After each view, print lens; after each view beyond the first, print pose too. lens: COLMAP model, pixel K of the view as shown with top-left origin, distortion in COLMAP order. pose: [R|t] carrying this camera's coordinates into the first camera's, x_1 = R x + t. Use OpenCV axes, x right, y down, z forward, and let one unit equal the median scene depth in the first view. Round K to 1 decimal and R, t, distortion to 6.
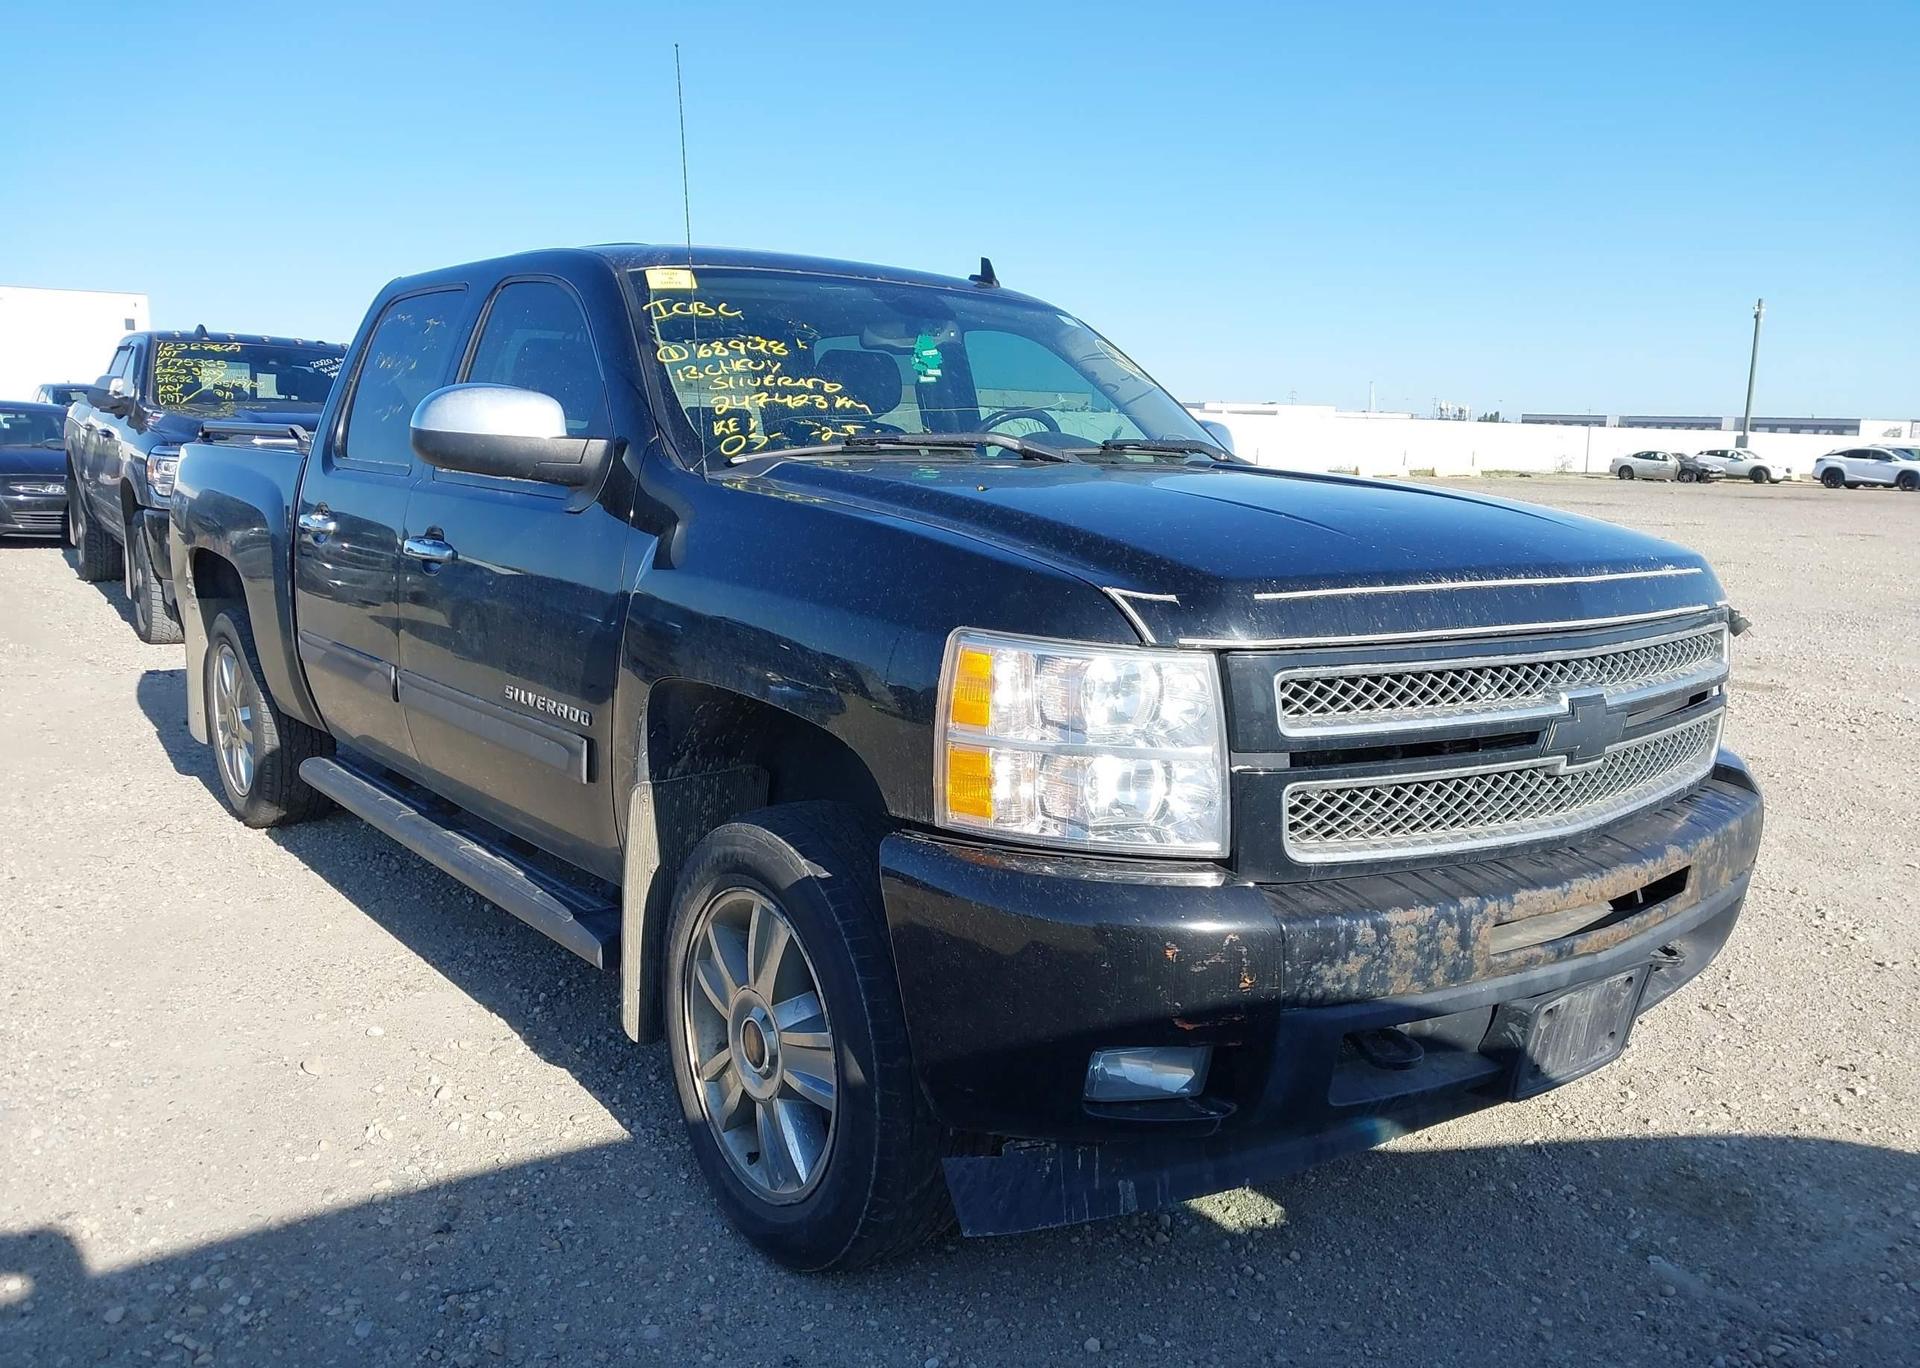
lens RADIAL K [[1509.2, 0, 957.9], [0, 1509.2, 678.0], [0, 0, 1]] dist [0.053251, -0.063654]
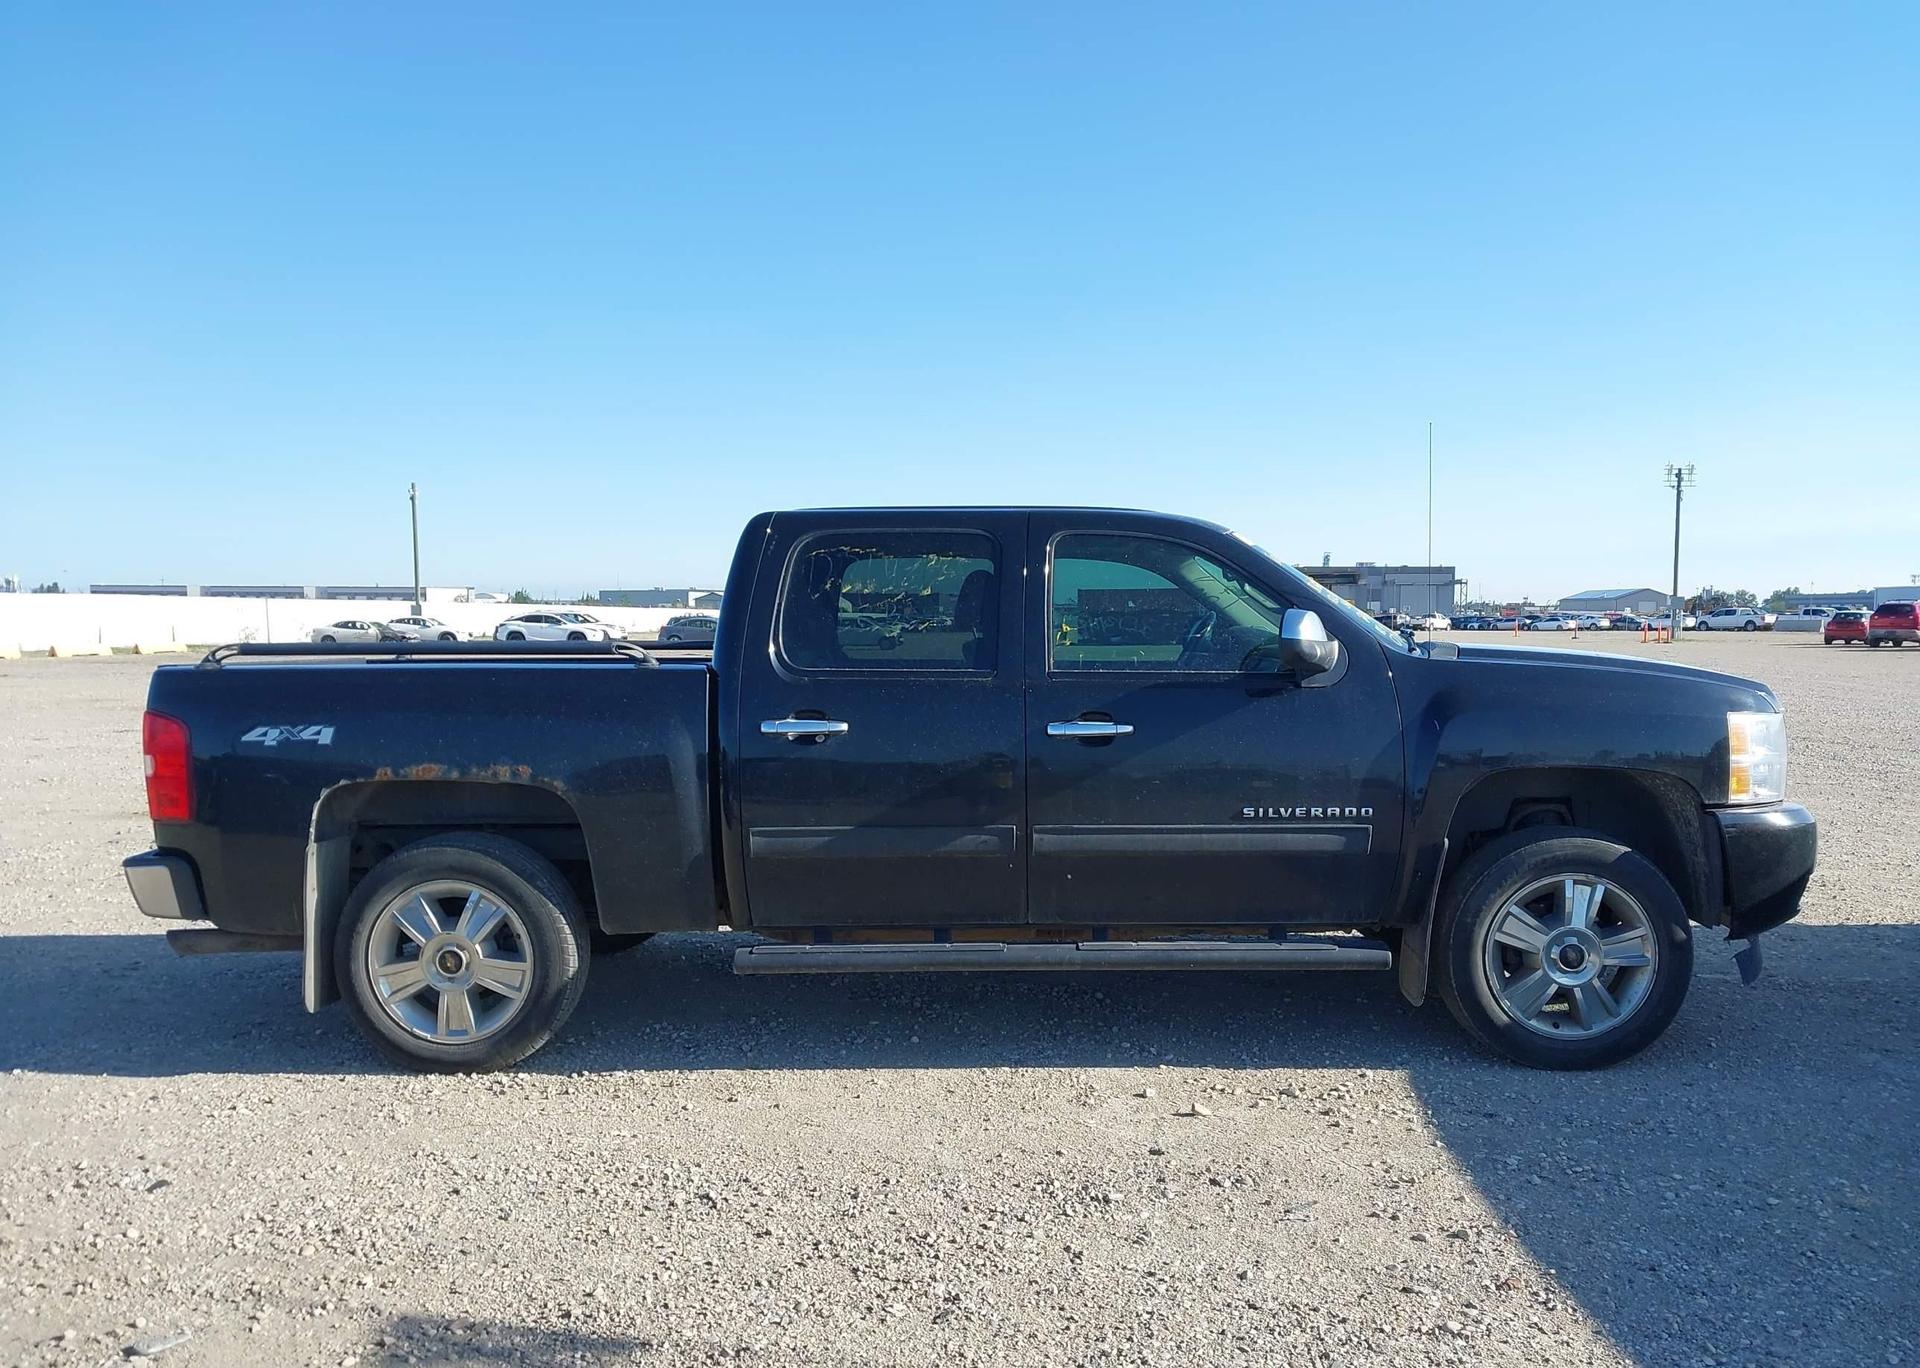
lens RADIAL K [[1509.2, 0, 950.8], [0, 1509.2, 689.7], [0, 0, 1]] dist [0.053251, -0.063654]
pose [[0.635666, -0.062925, 0.769395, -2.026567], [0.140561, 0.989446, -0.035208, -0.122932], [-0.759060, 0.130527, 0.637802, 0.346631]]
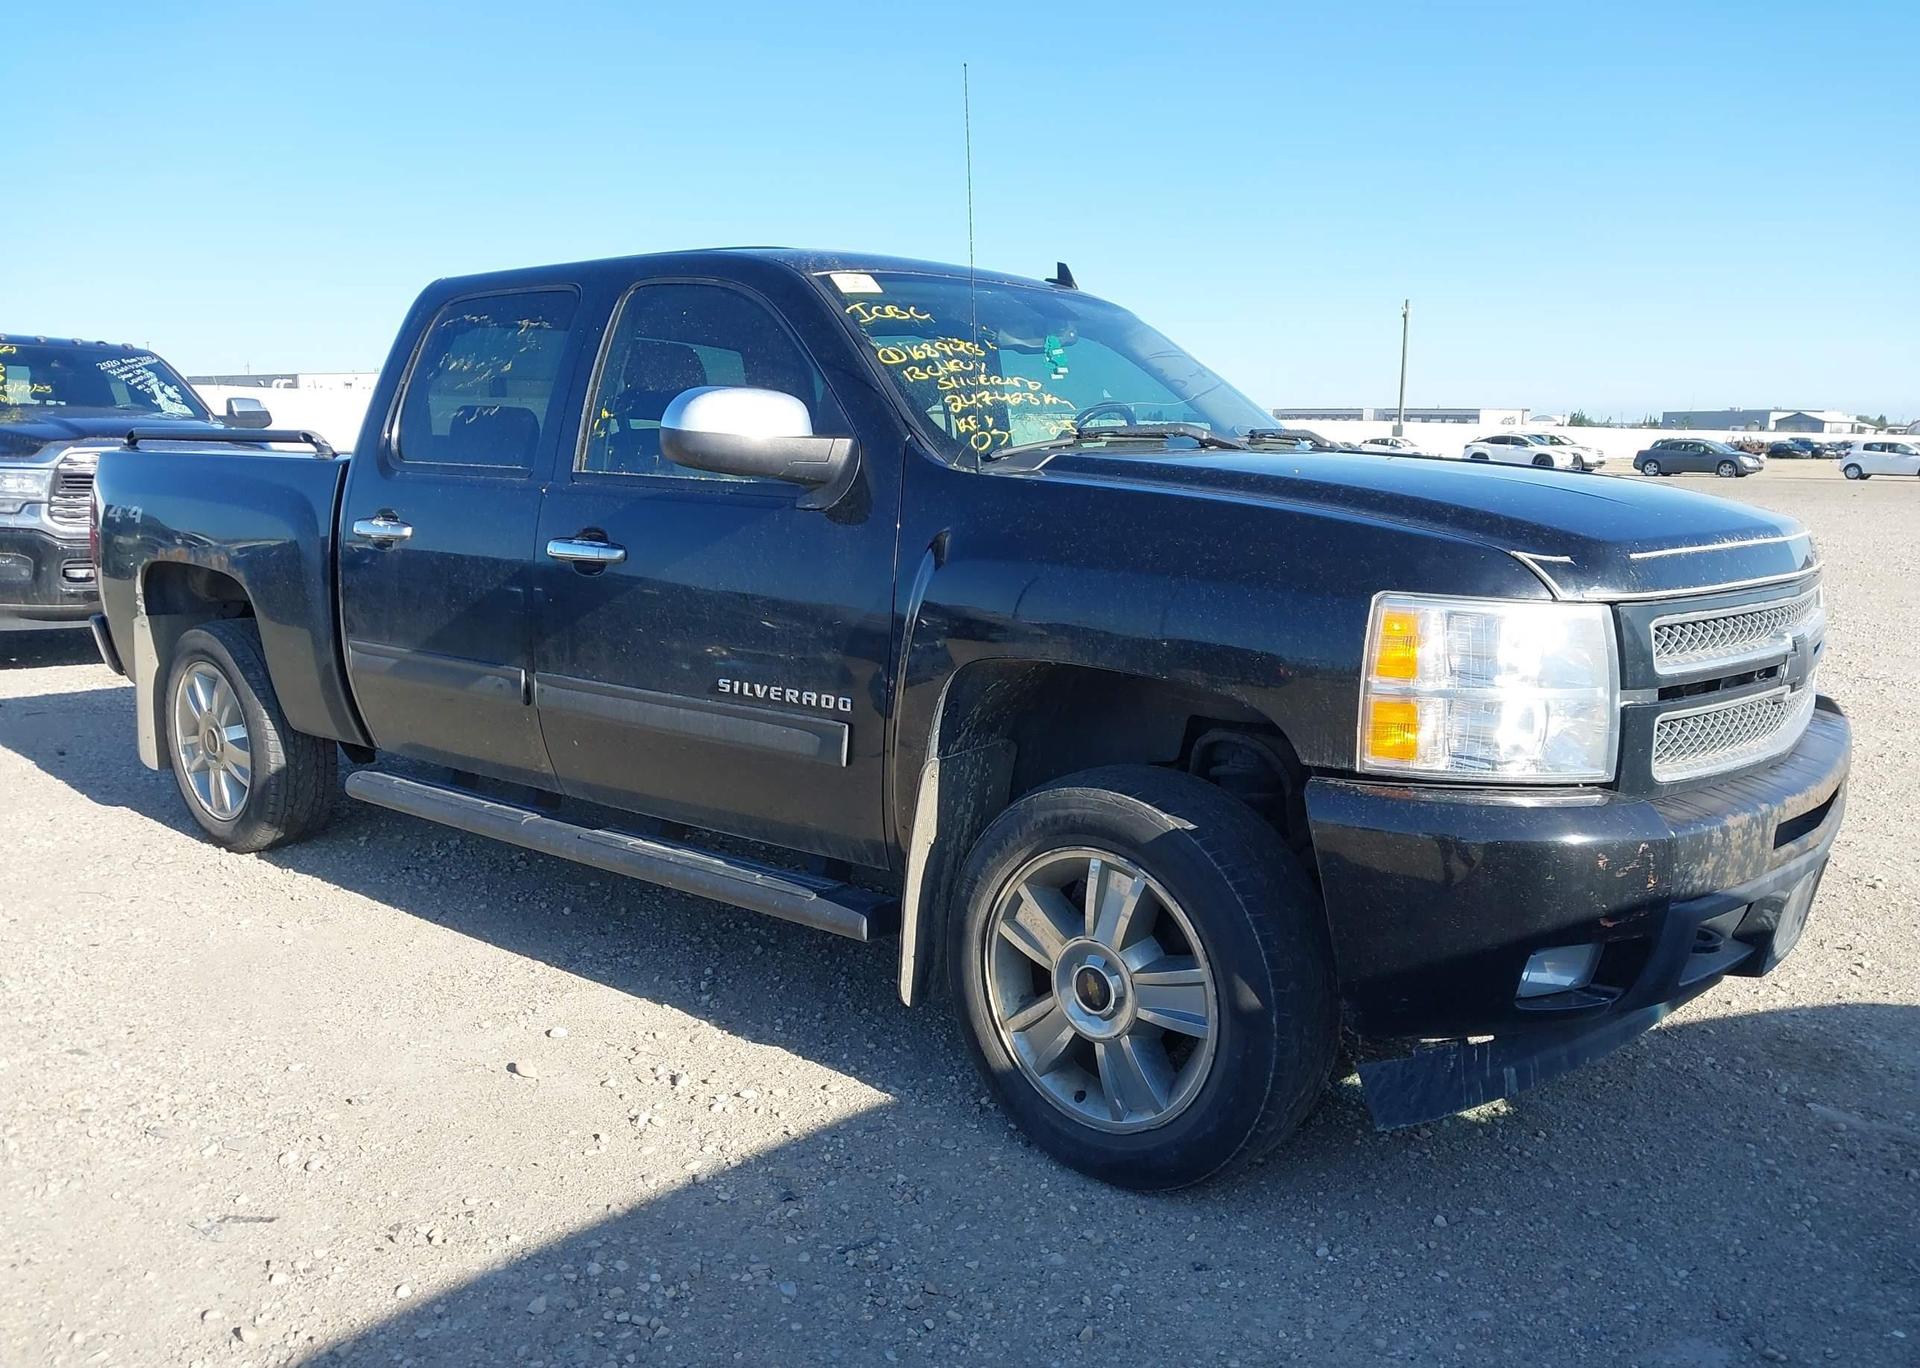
lens RADIAL K [[1509.2, 0, 955.4], [0, 1509.2, 673.3], [0, 0, 1]] dist [0.053251, -0.063654]
pose [[0.979167, -0.046043, 0.197766, -0.435536], [0.046308, 0.998922, 0.003284, 0.006702], [-0.197704, 0.005943, 0.980244, -0.045216]]
